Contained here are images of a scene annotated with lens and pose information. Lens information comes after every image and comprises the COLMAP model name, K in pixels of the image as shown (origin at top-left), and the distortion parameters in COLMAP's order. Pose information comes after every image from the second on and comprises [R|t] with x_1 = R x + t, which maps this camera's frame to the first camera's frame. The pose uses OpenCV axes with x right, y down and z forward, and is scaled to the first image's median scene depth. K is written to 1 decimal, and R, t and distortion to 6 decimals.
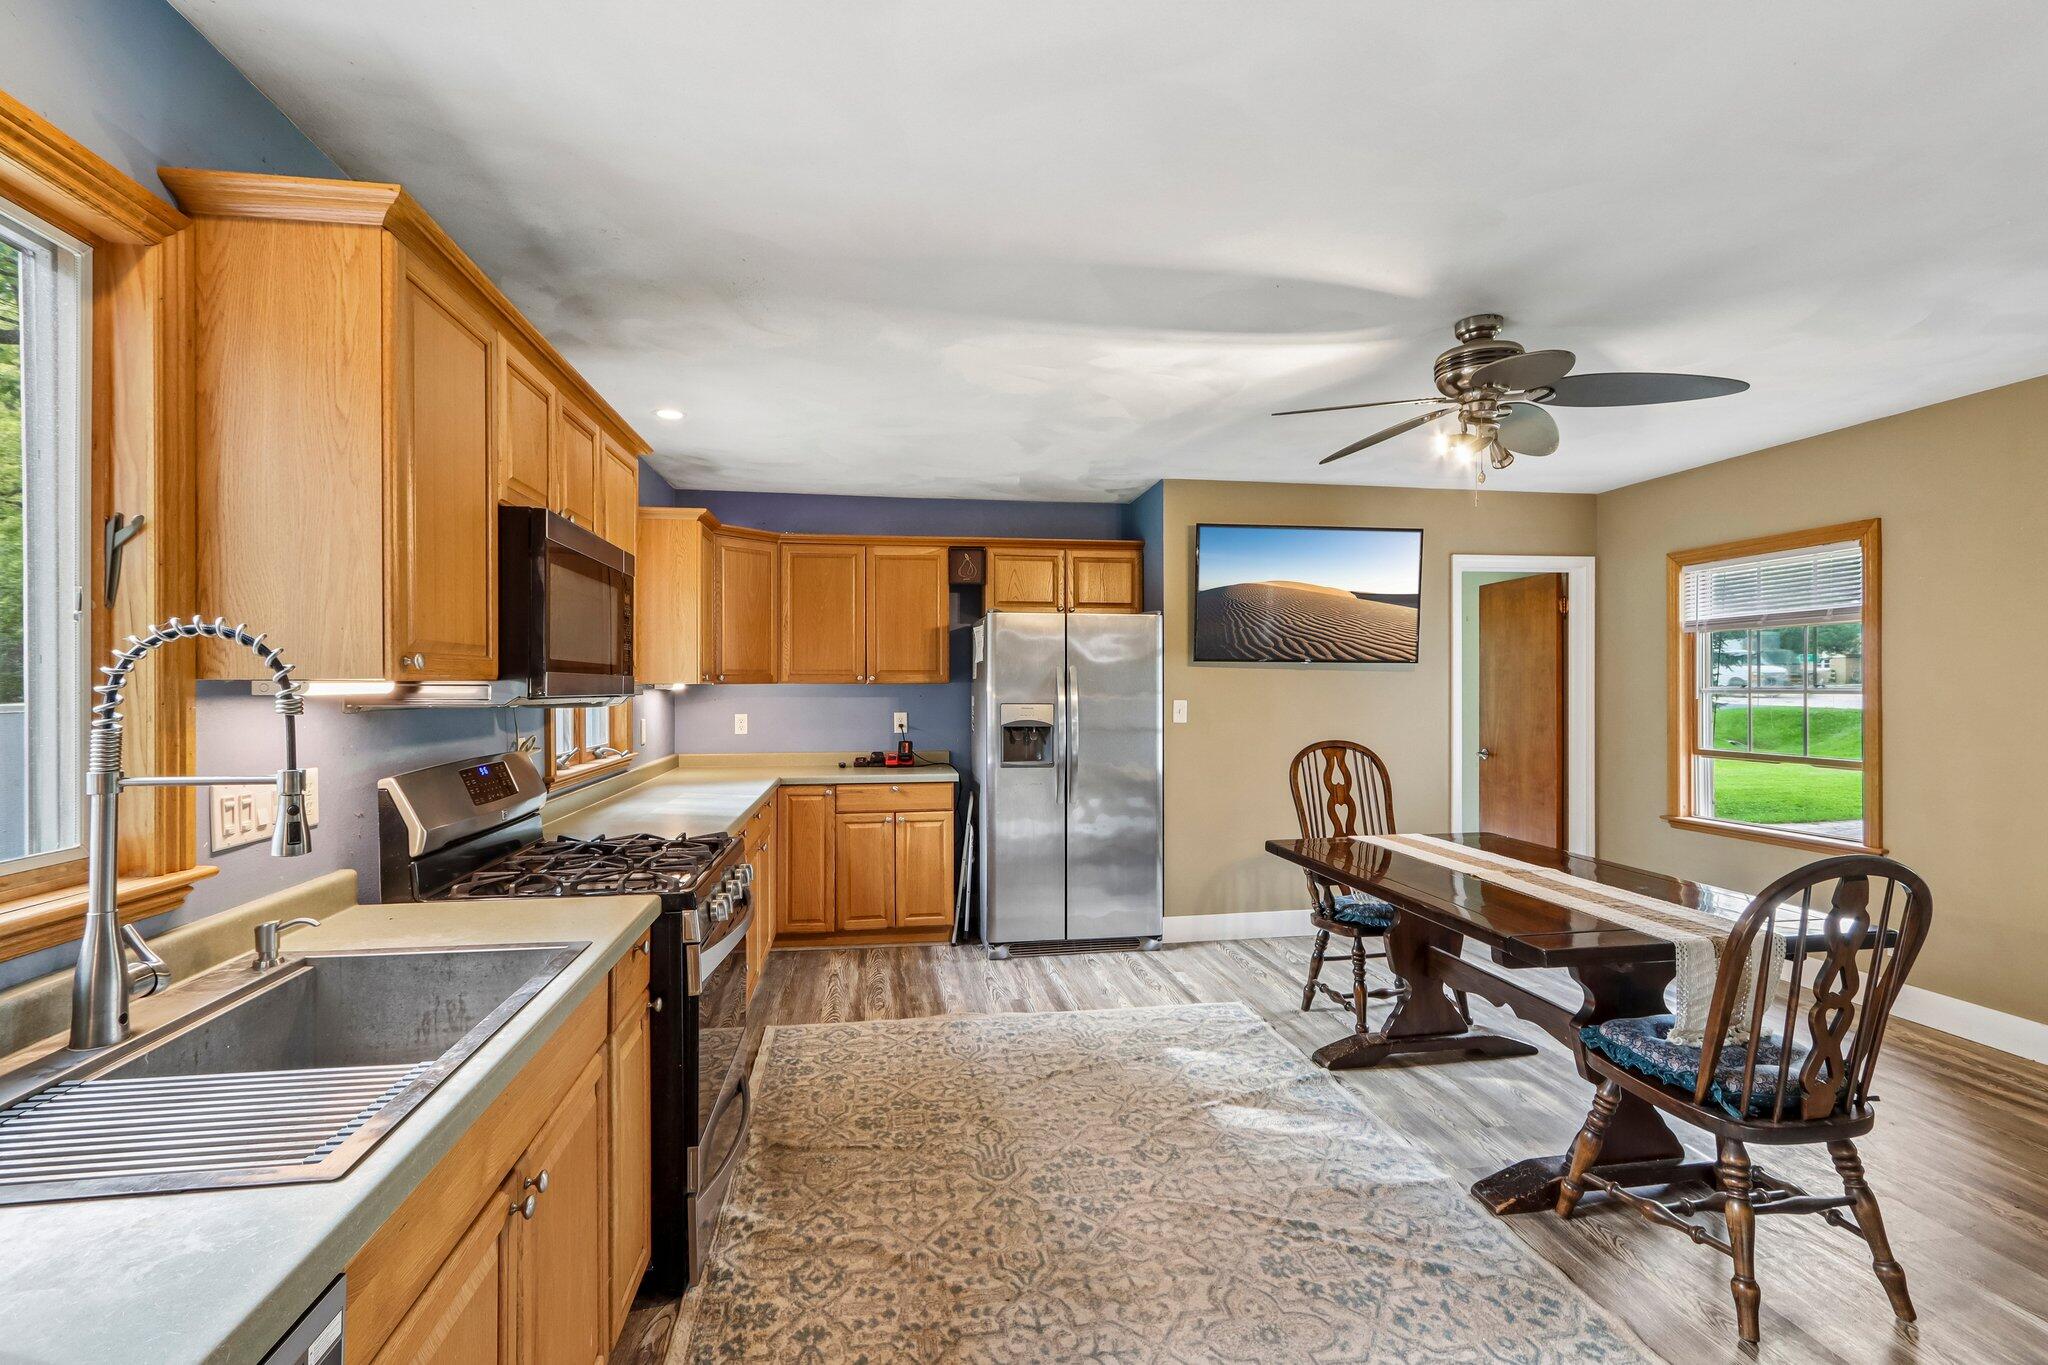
lens RADIAL K [[954.7, 0, 1021.7], [0, 954.7, 683.8], [0, 0, 1]] dist [-0.005184, 0.004428]
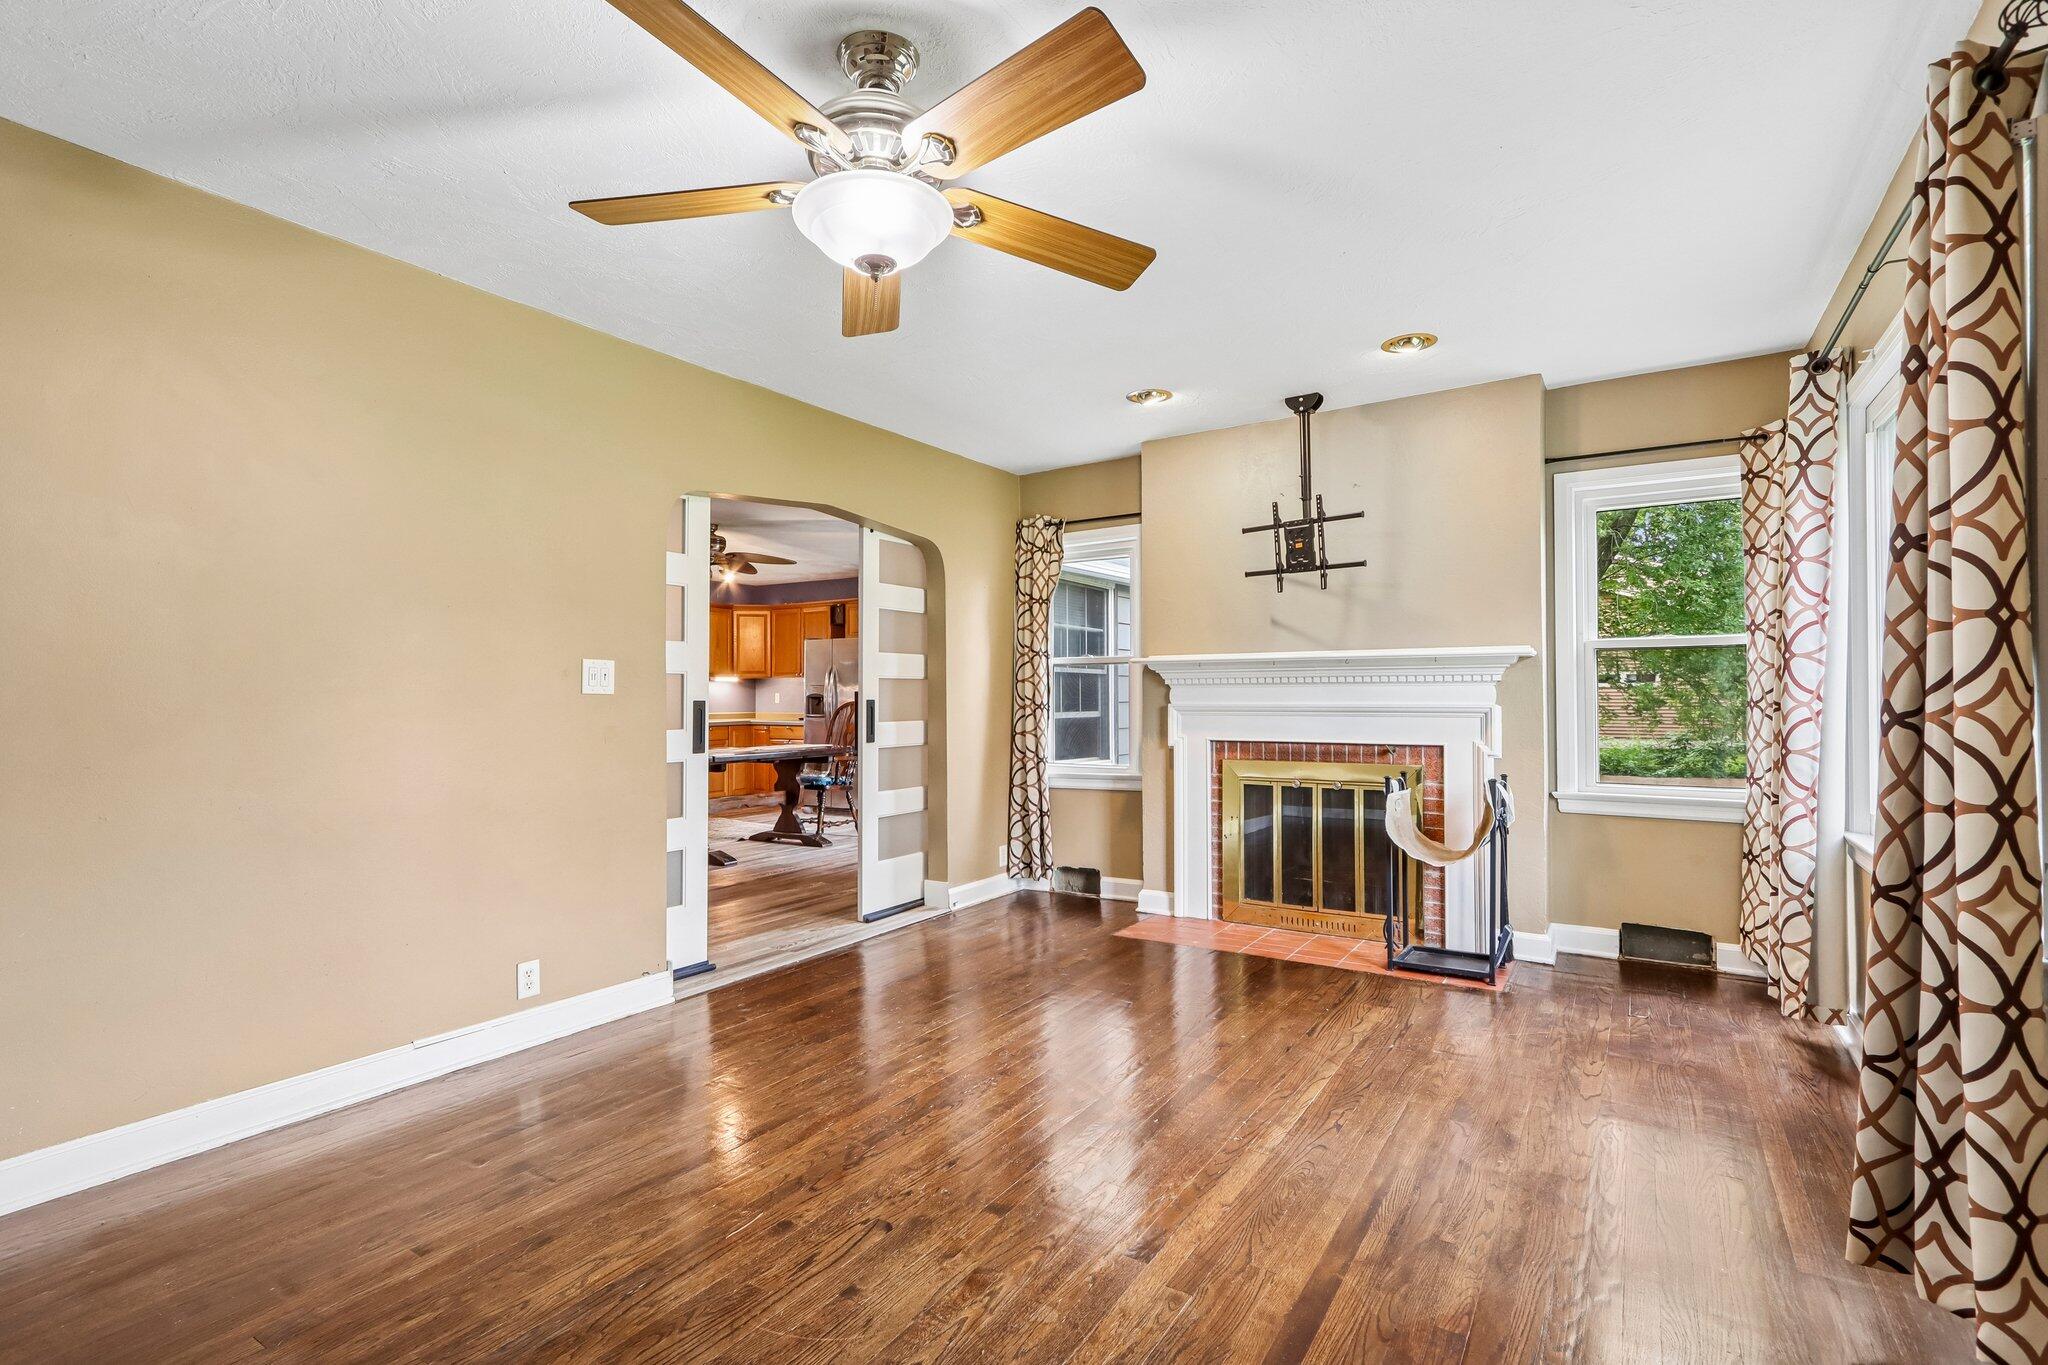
lens RADIAL K [[954.7, 0, 1024.1], [0, 954.7, 682.7], [0, 0, 1]] dist [-0.005184, 0.004428]
pose [[0.746930, -0.009658, -0.664832, 1.654561], [0.001698, 0.999919, -0.012618, 0.040859], [0.664900, 0.008296, 0.746886, -0.195945]]
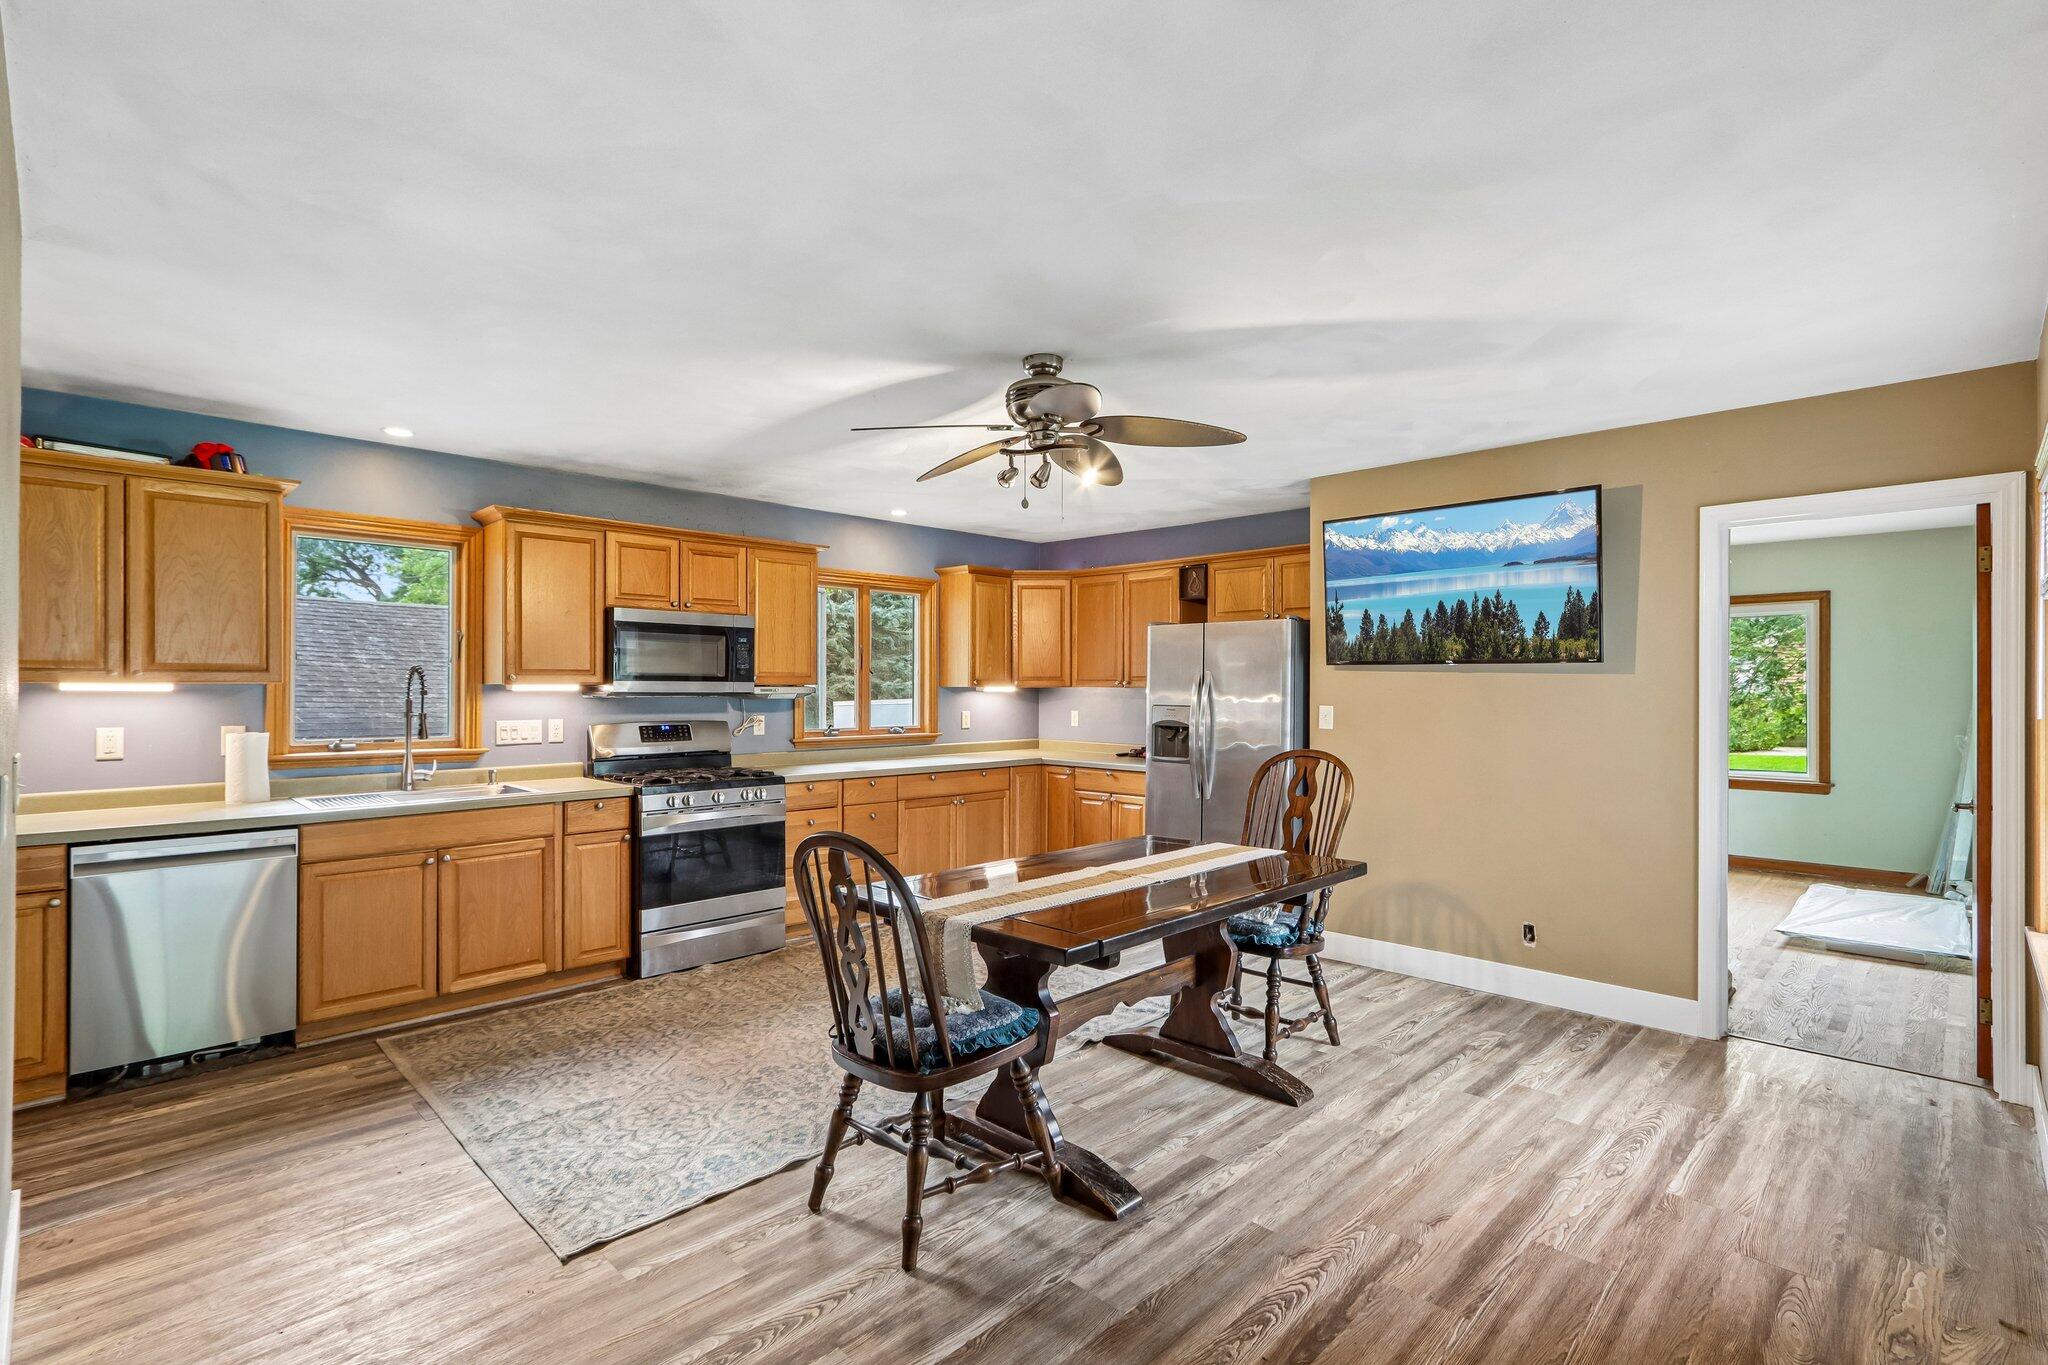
lens RADIAL K [[954.7, 0, 1022.3], [0, 954.7, 683.8], [0, 0, 1]] dist [-0.005184, 0.004428]
pose [[0.593278, 0.000741, -0.804997, 0.806778], [-0.004439, 0.999987, -0.002350, -0.001448], [0.804985, 0.004967, 0.593274, 0.195525]]
